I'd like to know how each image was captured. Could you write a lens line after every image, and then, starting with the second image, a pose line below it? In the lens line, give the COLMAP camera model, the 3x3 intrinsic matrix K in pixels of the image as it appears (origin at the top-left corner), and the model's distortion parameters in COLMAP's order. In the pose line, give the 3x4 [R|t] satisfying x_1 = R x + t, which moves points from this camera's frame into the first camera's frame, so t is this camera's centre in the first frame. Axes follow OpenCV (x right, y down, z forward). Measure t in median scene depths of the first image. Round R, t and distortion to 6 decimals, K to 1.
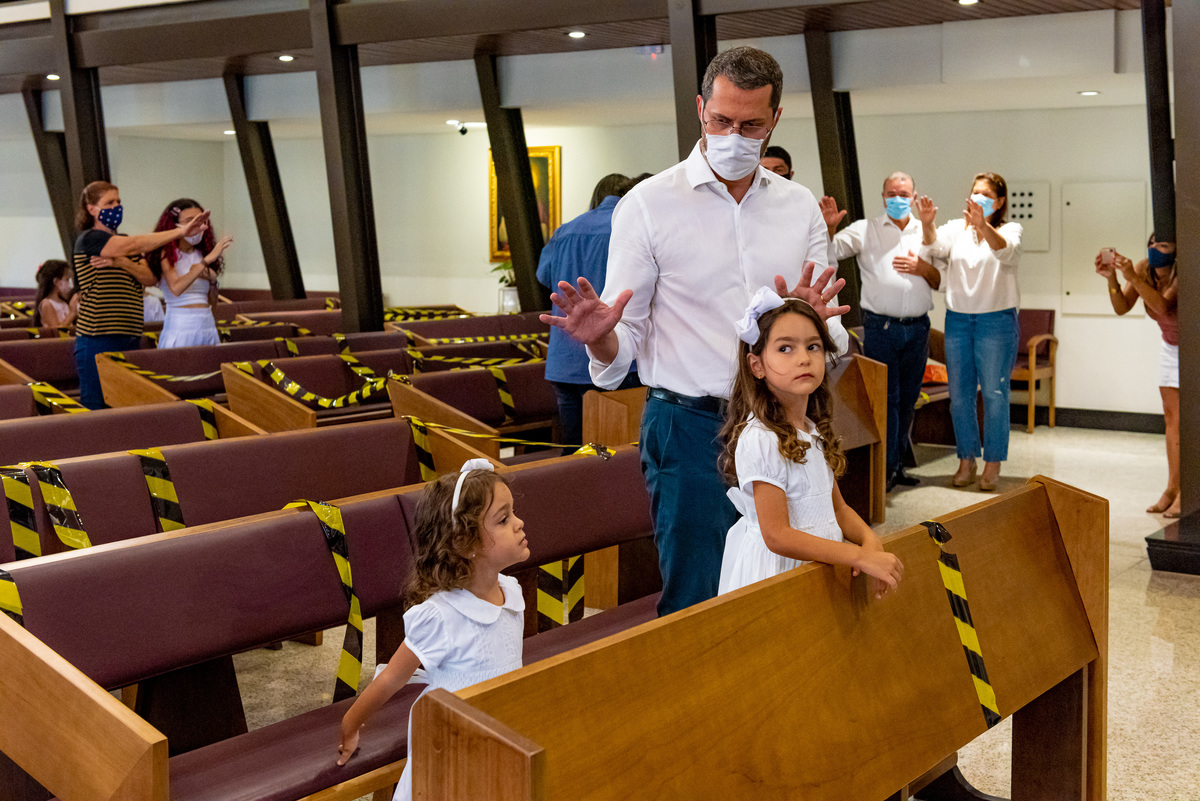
lens RADIAL K [[1502.4, 0, 600.0], [0, 1502.4, 400.5], [0, 0, 1]] dist [-0.017469, -0.041536]
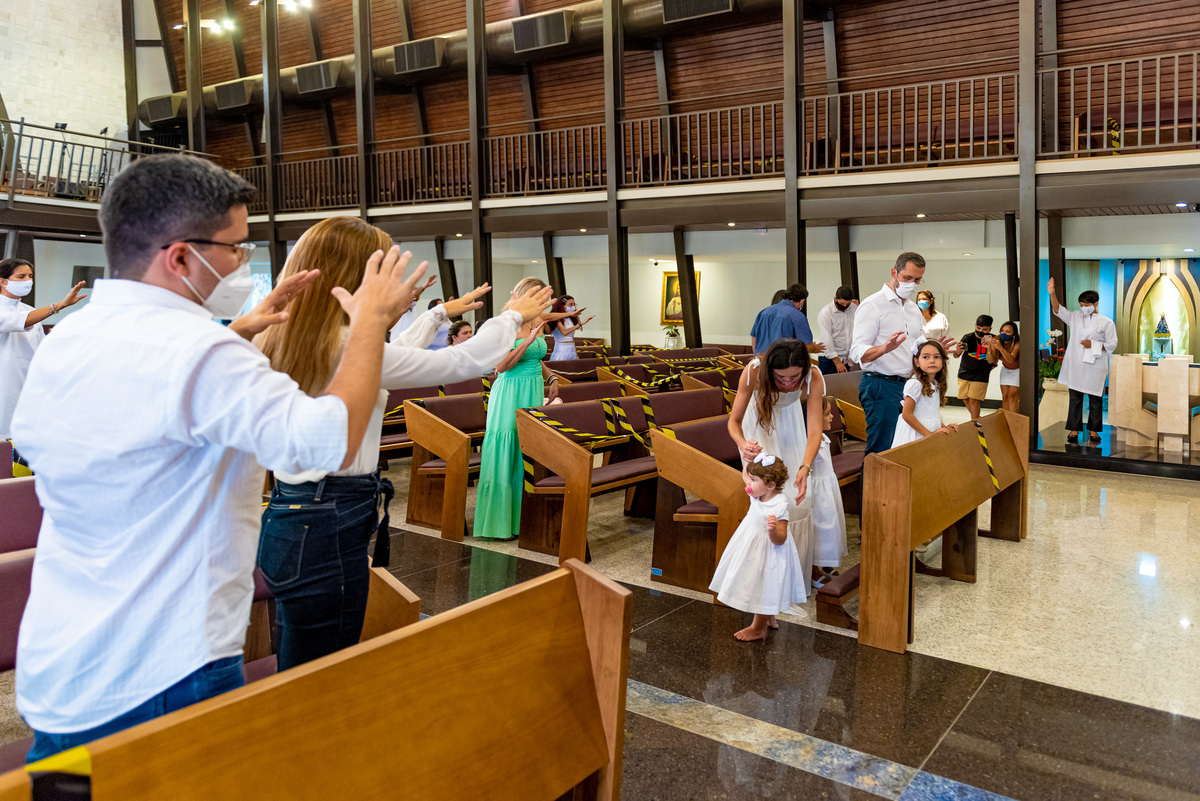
lens RADIAL K [[834.8, 0, 602.7], [0, 834.8, 332.2], [0, 0, 1]] dist [-0.004004, -0.003428]
pose [[0.999551, 0.016402, -0.025065, -0.213818], [-0.018439, 0.996352, -0.083324, 0.029250], [0.023607, 0.083749, 0.996207, -0.284981]]
